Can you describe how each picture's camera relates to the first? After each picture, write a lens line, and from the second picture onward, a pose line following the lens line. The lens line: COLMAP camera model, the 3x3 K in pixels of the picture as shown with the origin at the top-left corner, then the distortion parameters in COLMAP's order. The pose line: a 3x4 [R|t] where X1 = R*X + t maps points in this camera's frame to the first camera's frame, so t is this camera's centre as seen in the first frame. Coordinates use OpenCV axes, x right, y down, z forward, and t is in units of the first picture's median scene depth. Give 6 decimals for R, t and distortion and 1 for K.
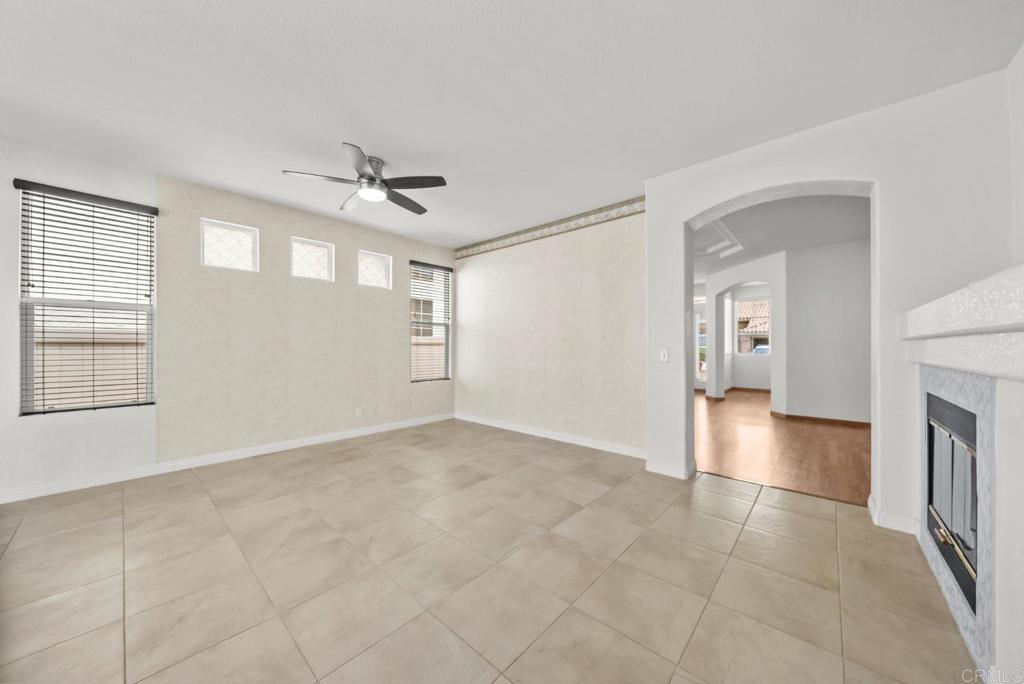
lens RADIAL K [[353.4, 0, 509.4], [0, 353.4, 343.4], [0, 0, 1]] dist [-0.000877, -0.000207]
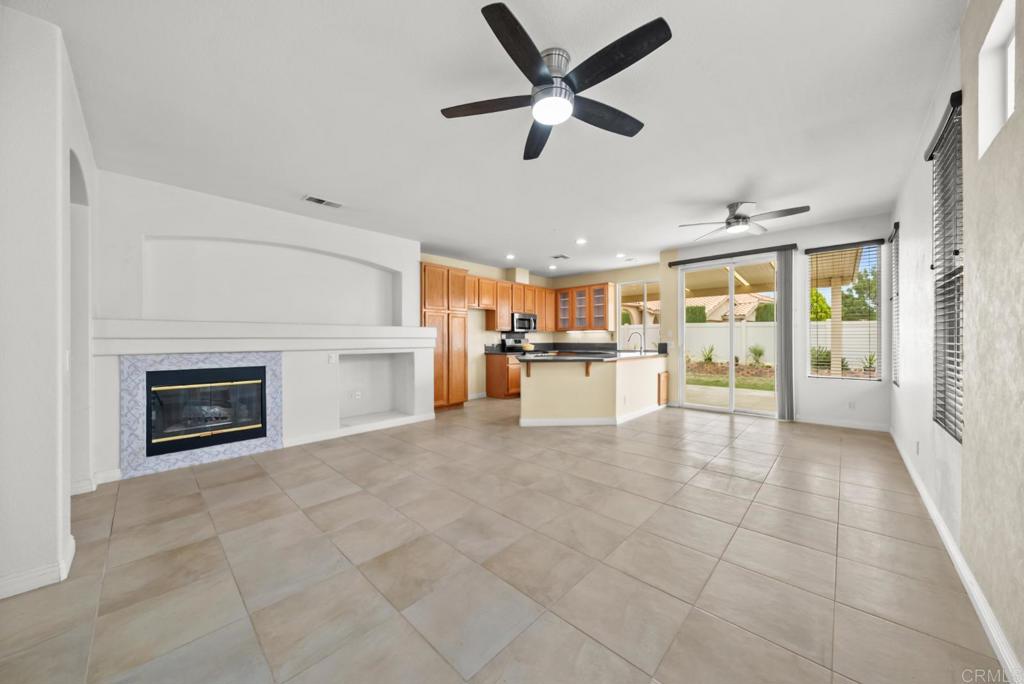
lens RADIAL K [[353.4, 0, 509.4], [0, 353.4, 343.4], [0, 0, 1]] dist [-0.000877, -0.000207]
pose [[-0.999657, 0.003078, 0.026005, -0.321273], [0.003184, 0.999987, 0.004043, 0.006835], [-0.025993, 0.004125, -0.999654, 1.646448]]
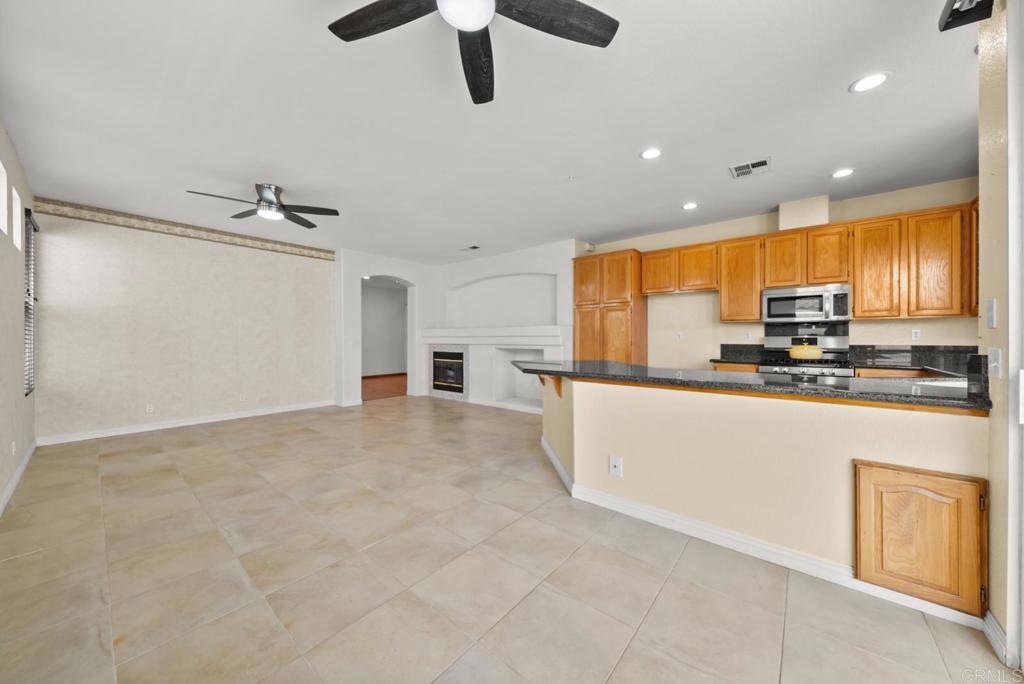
lens RADIAL K [[356.2, 0, 508.6], [0, 356.2, 338.2], [0, 0, 1]] dist [-0.001037, -0.000003]
pose [[-0.034716, -0.000119, 0.999397, -1.621553], [-0.004584, 0.999989, -0.000040, -0.001527], [-0.999387, -0.004583, -0.034716, 0.227068]]
